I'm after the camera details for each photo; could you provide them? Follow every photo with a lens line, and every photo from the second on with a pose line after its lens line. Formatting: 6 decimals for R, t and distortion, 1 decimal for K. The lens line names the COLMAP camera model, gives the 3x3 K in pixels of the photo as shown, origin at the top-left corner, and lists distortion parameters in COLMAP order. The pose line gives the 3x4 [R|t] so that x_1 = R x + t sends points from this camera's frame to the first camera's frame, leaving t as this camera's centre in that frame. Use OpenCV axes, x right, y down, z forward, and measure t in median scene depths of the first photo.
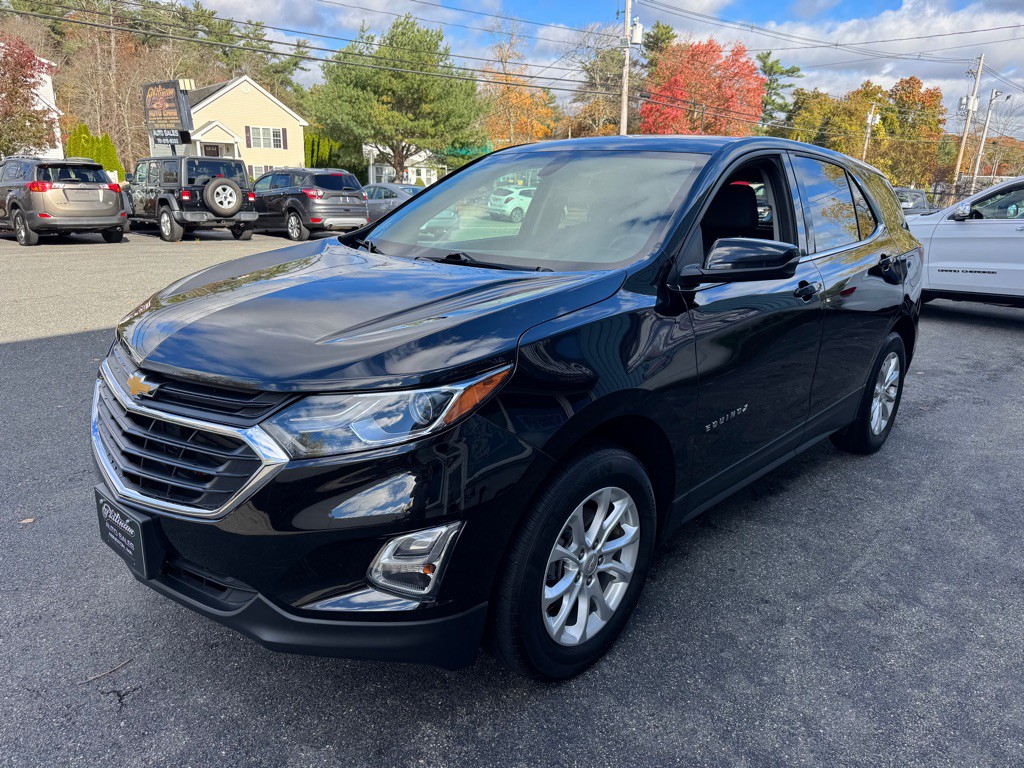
lens RADIAL K [[732.8, 0, 512.0], [0, 732.8, 384.0], [0, 0, 1]] dist [-0.002787, -0.004373]
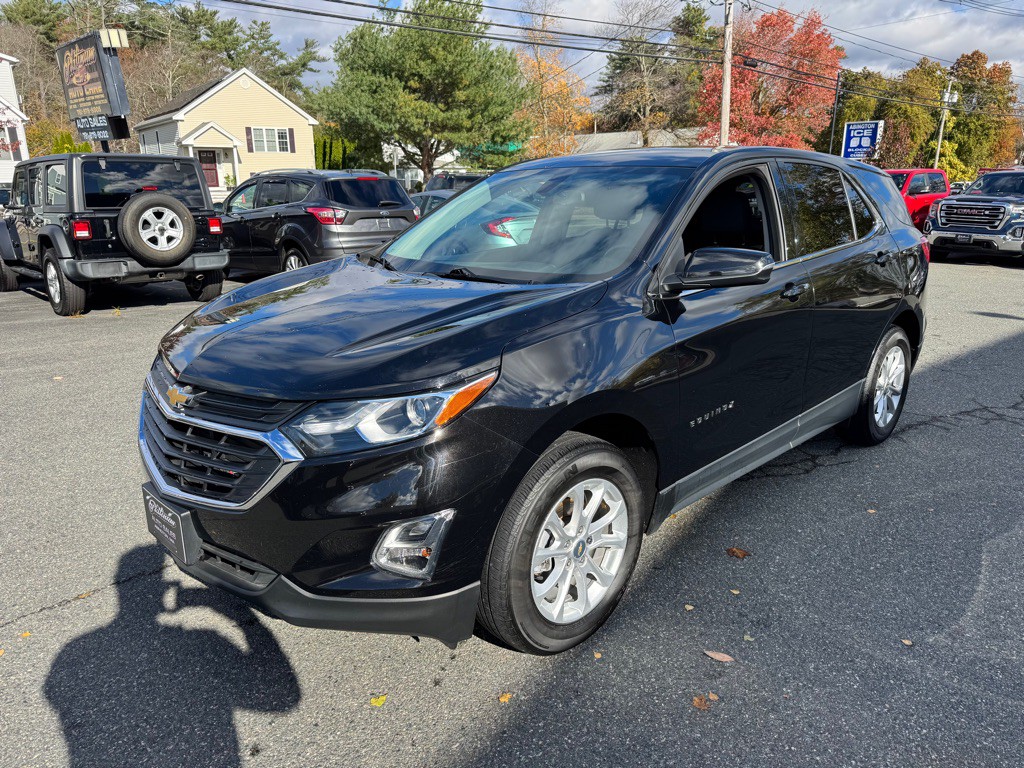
lens RADIAL K [[749.5, 0, 512.0], [0, 749.5, 384.0], [0, 0, 1]] dist [0.003495, -0.008851]
pose [[0.999240, -0.027110, -0.027993, -0.044878], [0.026940, 0.999617, -0.006400, -0.046713], [0.028155, 0.005641, 0.999588, 0.164237]]
